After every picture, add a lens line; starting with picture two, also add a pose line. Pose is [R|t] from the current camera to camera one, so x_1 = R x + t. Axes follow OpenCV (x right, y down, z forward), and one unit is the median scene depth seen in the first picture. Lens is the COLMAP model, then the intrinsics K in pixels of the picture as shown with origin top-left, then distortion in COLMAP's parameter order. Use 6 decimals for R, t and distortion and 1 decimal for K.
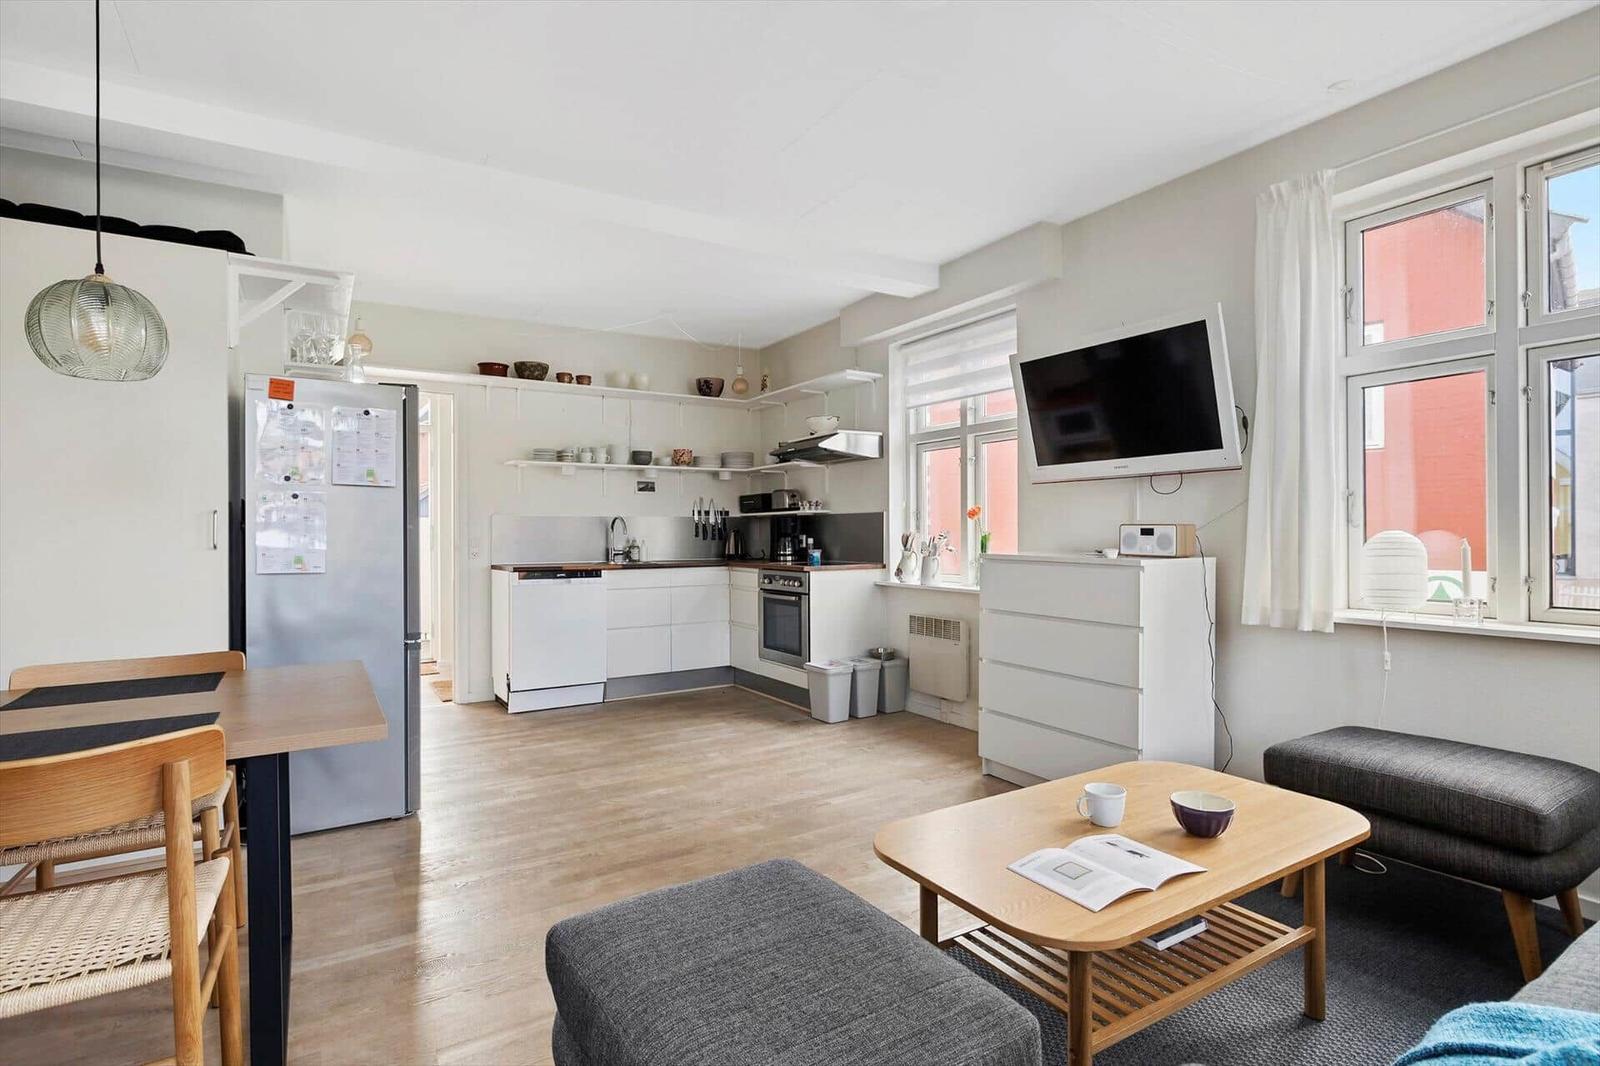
lens RADIAL K [[796.3, 0, 800.0], [0, 796.3, 533.0], [0, 0, 1]] dist [0.000108, -0.000310]
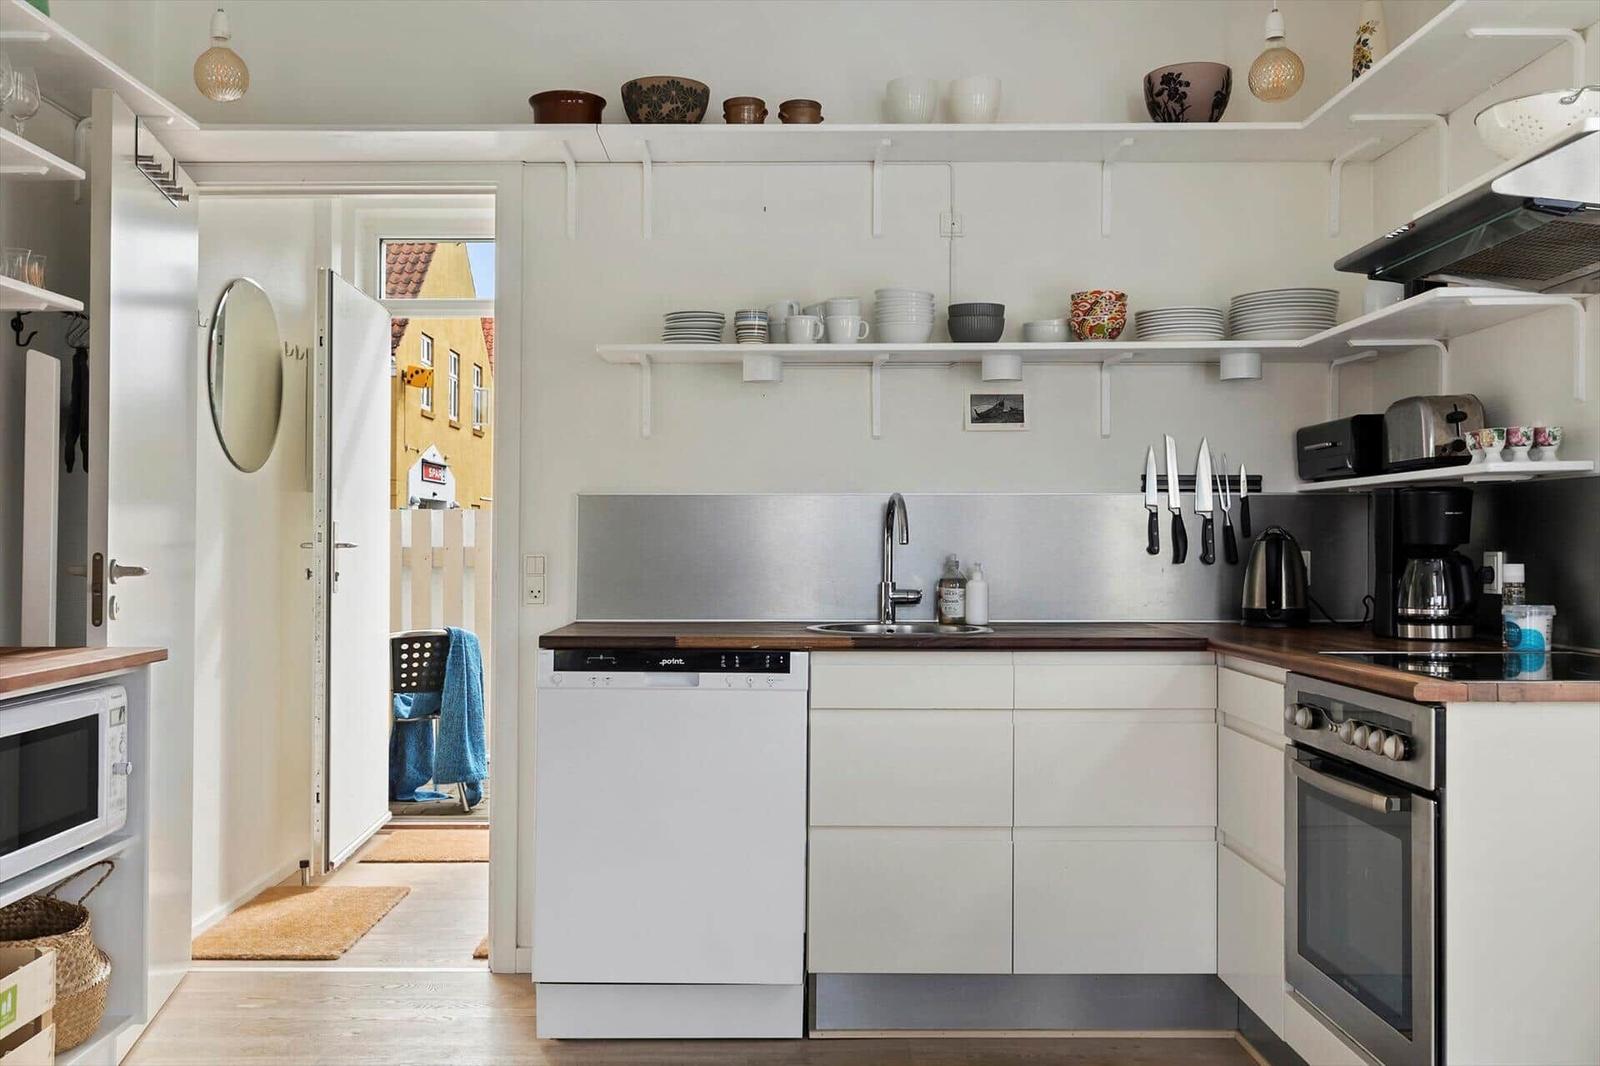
lens RADIAL K [[1482.4, 0, 796.5], [0, 1482.4, 502.1], [0, 0, 1]] dist [0.062189, -0.001578]
pose [[0.862067, -0.008345, -0.506726, 0.061677], [-0.005607, 0.999646, -0.026002, 0.000123], [0.506764, 0.025257, 0.861715, 0.413573]]
